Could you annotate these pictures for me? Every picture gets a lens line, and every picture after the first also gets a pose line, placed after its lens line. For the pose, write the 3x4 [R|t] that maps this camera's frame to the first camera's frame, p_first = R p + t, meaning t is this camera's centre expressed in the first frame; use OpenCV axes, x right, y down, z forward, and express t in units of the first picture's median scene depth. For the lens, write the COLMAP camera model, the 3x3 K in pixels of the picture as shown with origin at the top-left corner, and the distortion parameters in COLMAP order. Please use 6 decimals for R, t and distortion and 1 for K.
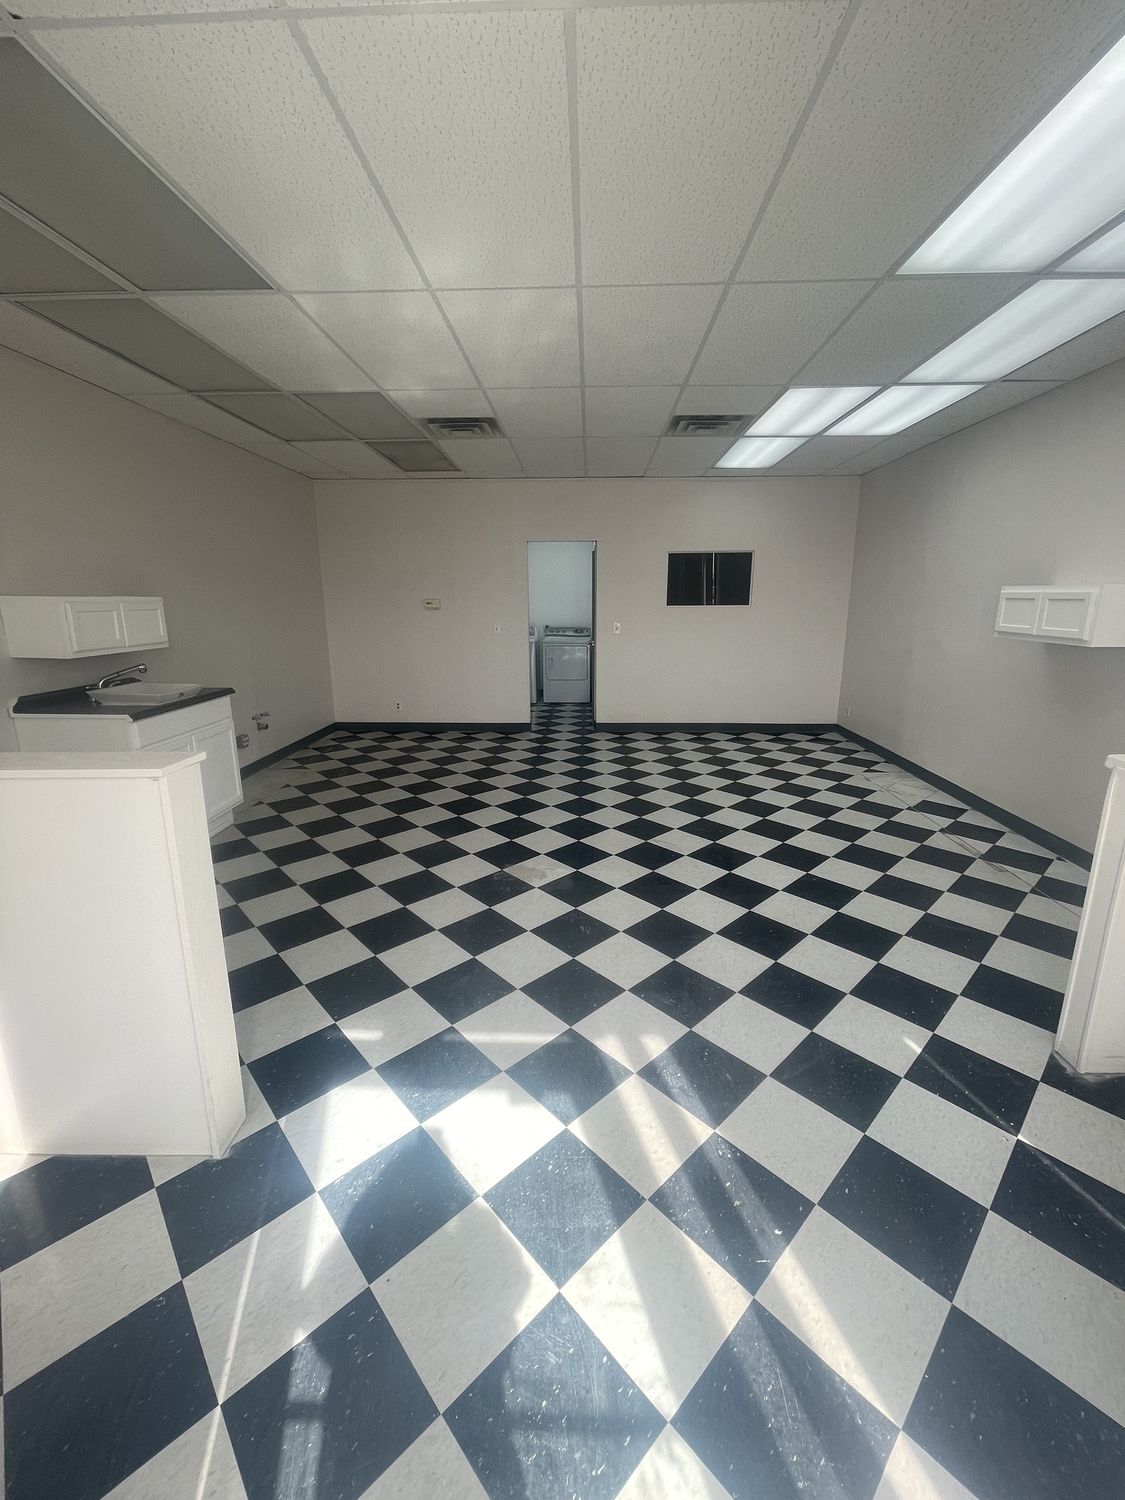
lens RADIAL K [[602.8, 0, 568.1], [0, 602.8, 750.0], [0, 0, 1]] dist [-0.003383, -0.000074]
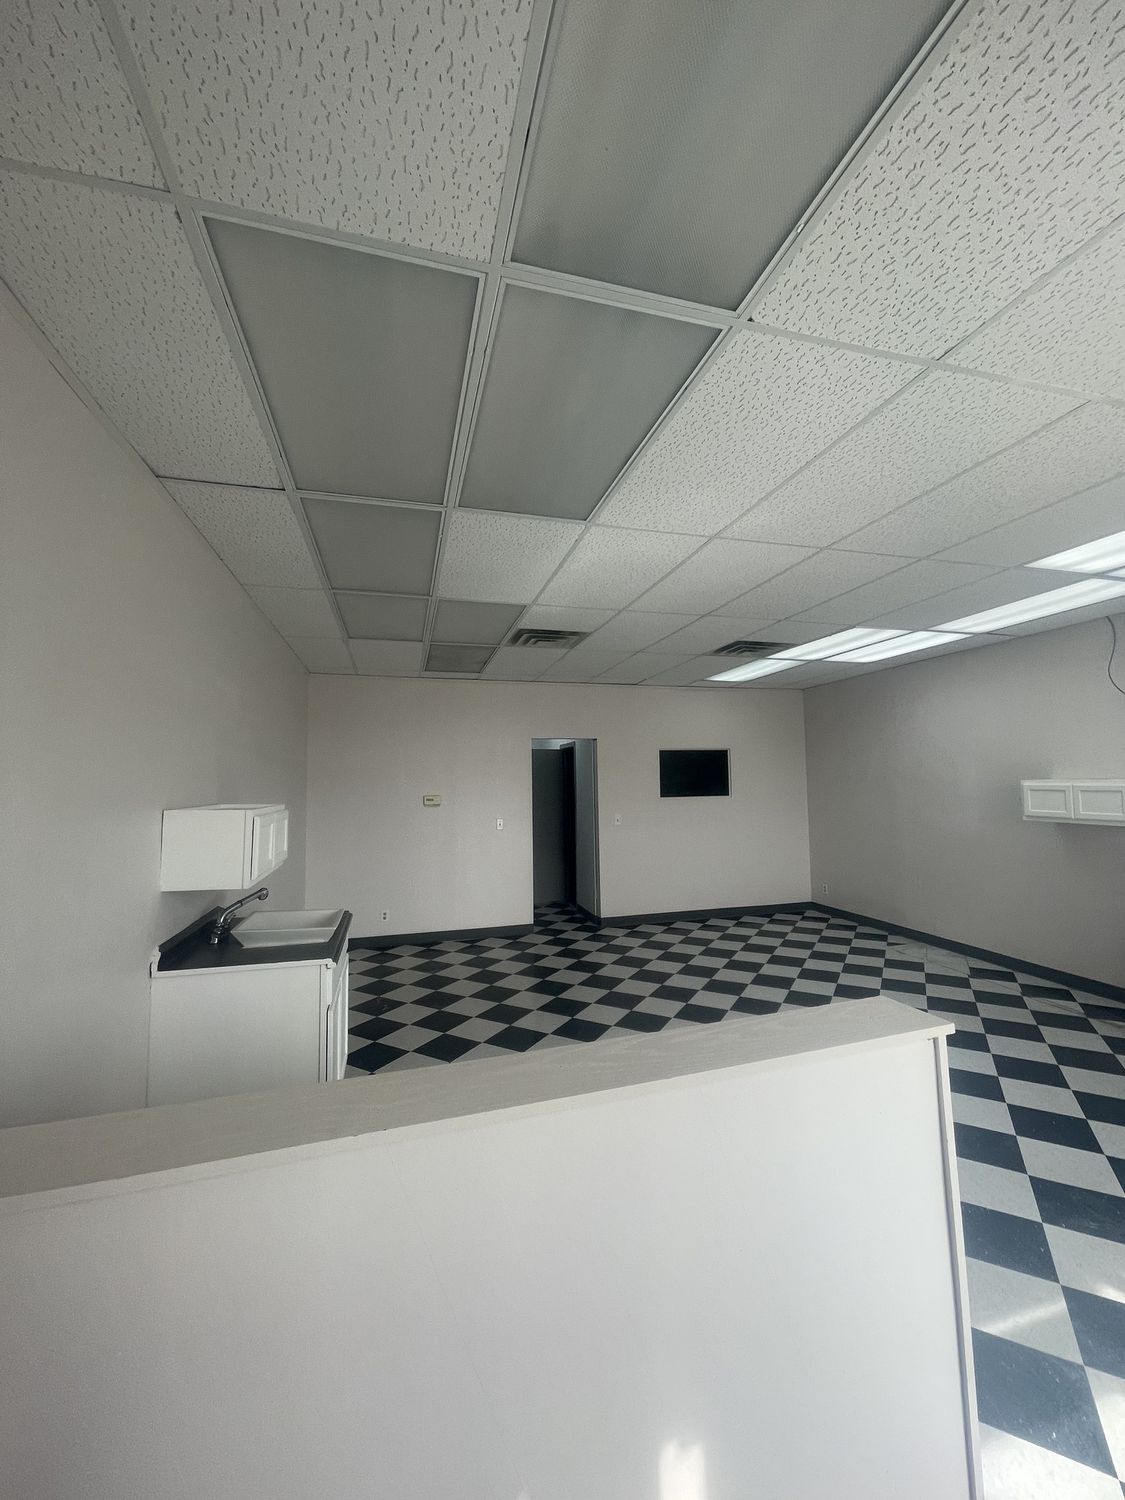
lens RADIAL K [[602.8, 0, 568.1], [0, 602.8, 750.0], [0, 0, 1]] dist [-0.003383, -0.000074]
pose [[0.954170, 0.003858, 0.299240, -0.564933], [0.086240, 0.953954, -0.287290, -0.054095], [-0.286569, 0.299930, 0.909901, 0.111608]]
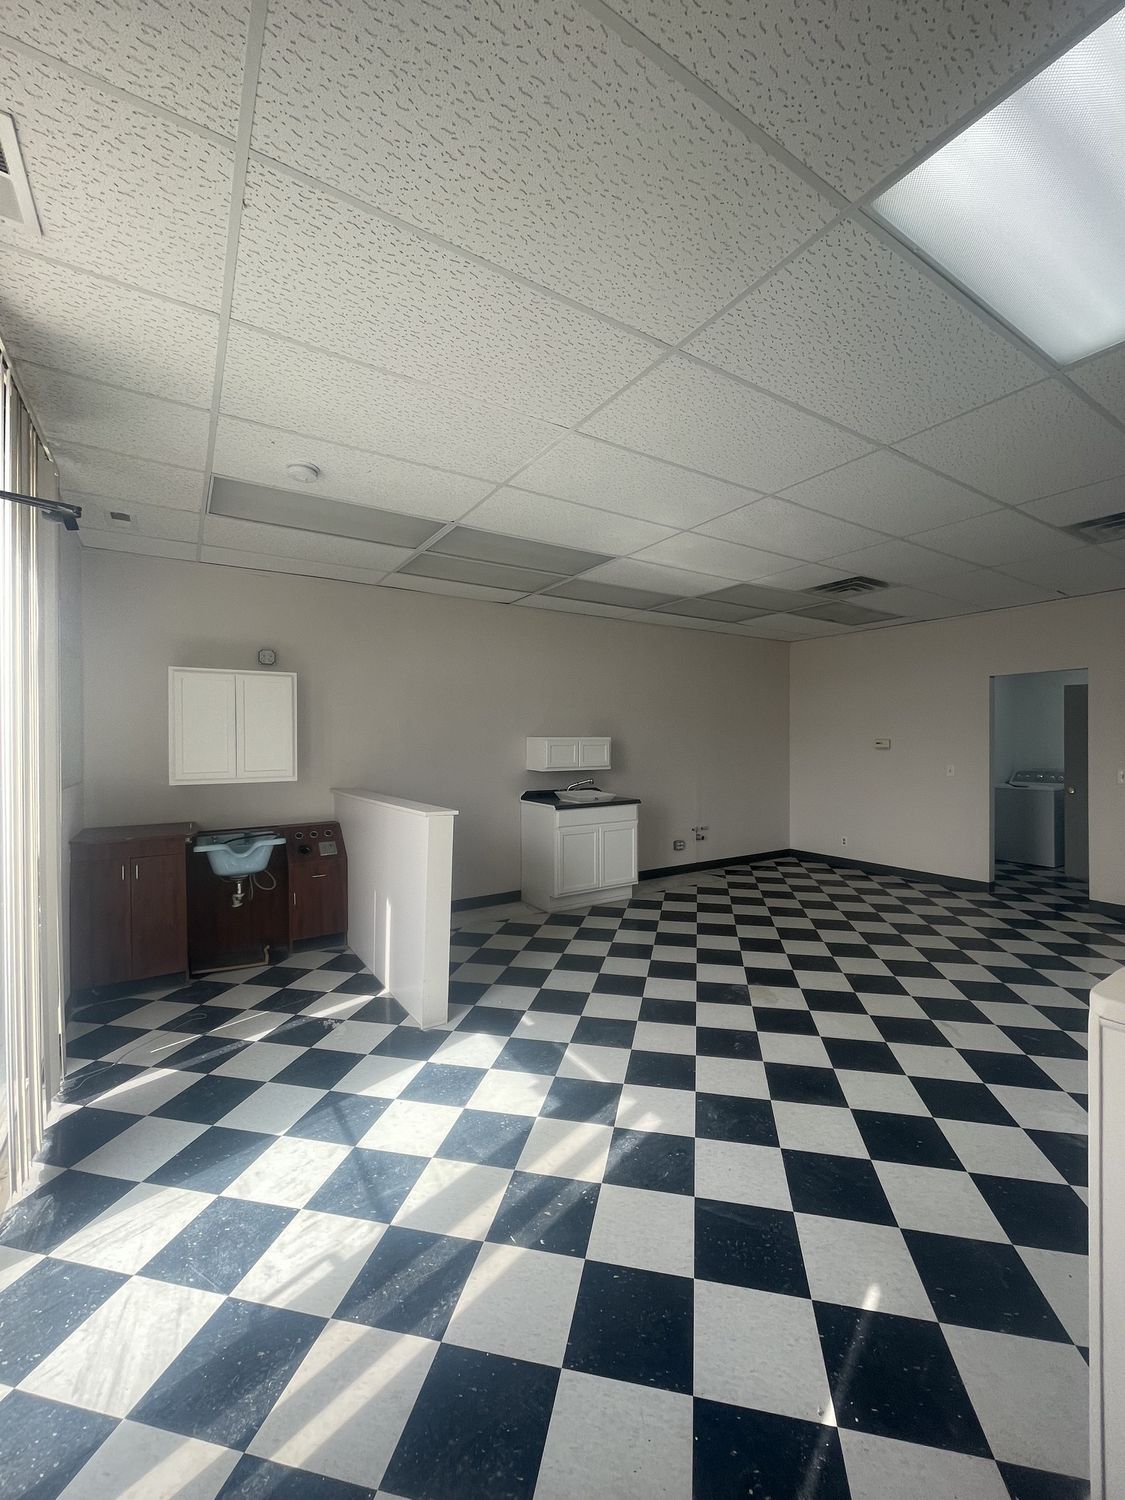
lens RADIAL K [[602.8, 0, 568.1], [0, 602.8, 750.0], [0, 0, 1]] dist [-0.003383, -0.000074]
pose [[0.570197, 0.011251, -0.821431, 0.550421], [-0.199294, 0.971931, -0.125028, -0.006695], [0.796968, 0.234997, 0.556434, 0.056045]]
